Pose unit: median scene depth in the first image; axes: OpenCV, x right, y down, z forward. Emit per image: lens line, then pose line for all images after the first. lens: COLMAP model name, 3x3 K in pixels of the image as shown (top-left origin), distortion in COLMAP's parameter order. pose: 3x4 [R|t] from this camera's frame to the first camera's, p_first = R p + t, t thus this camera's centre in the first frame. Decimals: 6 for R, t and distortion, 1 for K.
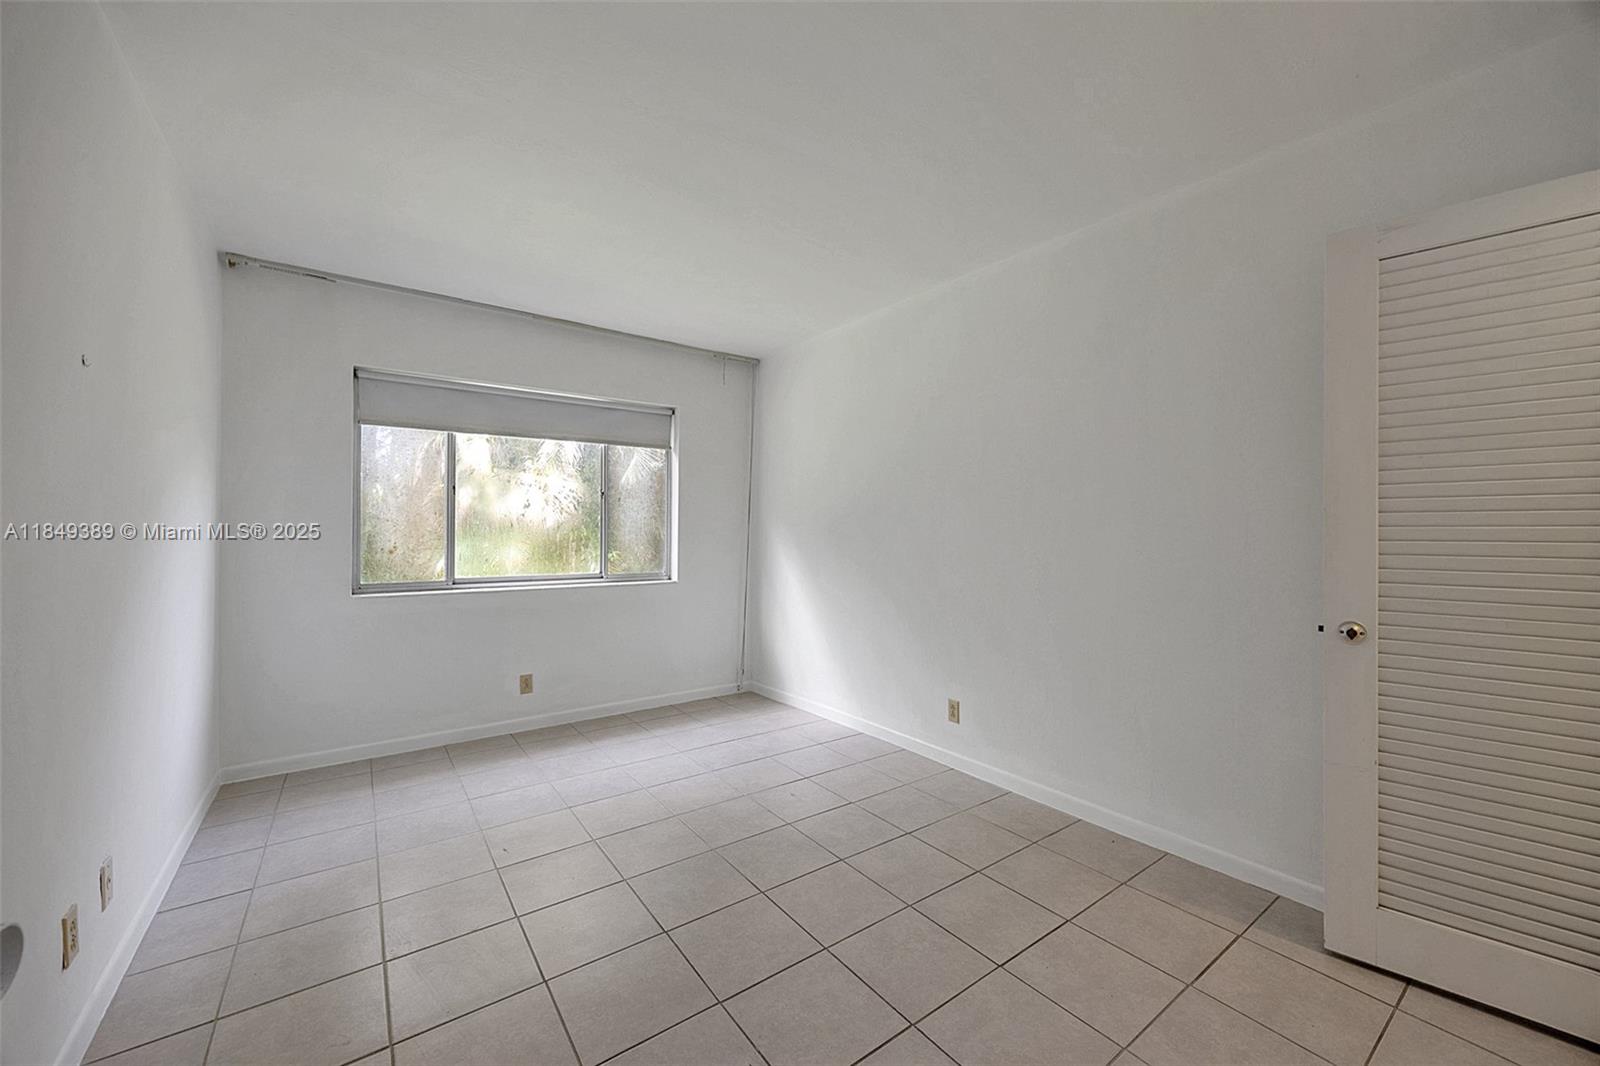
lens RADIAL K [[619.9, 0, 809.2], [0, 619.9, 532.0], [0, 0, 1]] dist [-0.002247, -0.000885]
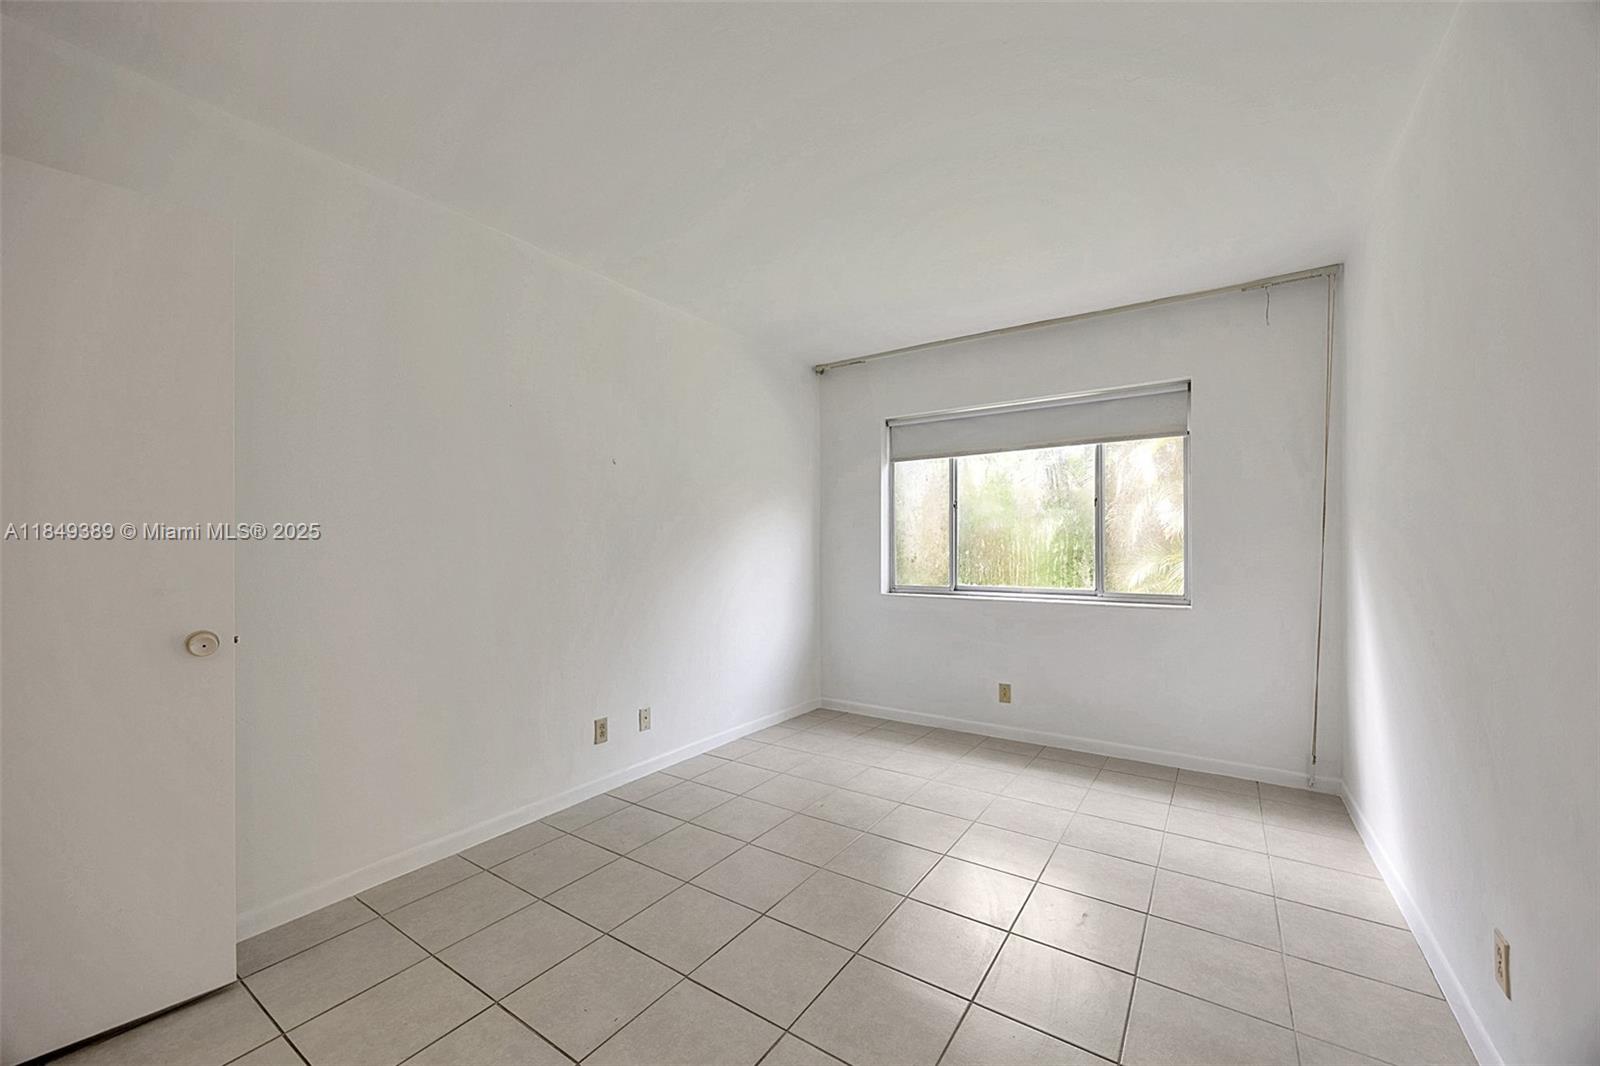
lens RADIAL K [[619.9, 0, 804.9], [0, 619.9, 542.9], [0, 0, 1]] dist [-0.002247, -0.000885]
pose [[0.331909, -0.011507, -0.943241, 0.413028], [-0.000540, 0.999923, -0.012388, 0.011330], [0.943311, 0.004621, 0.331877, 0.363292]]
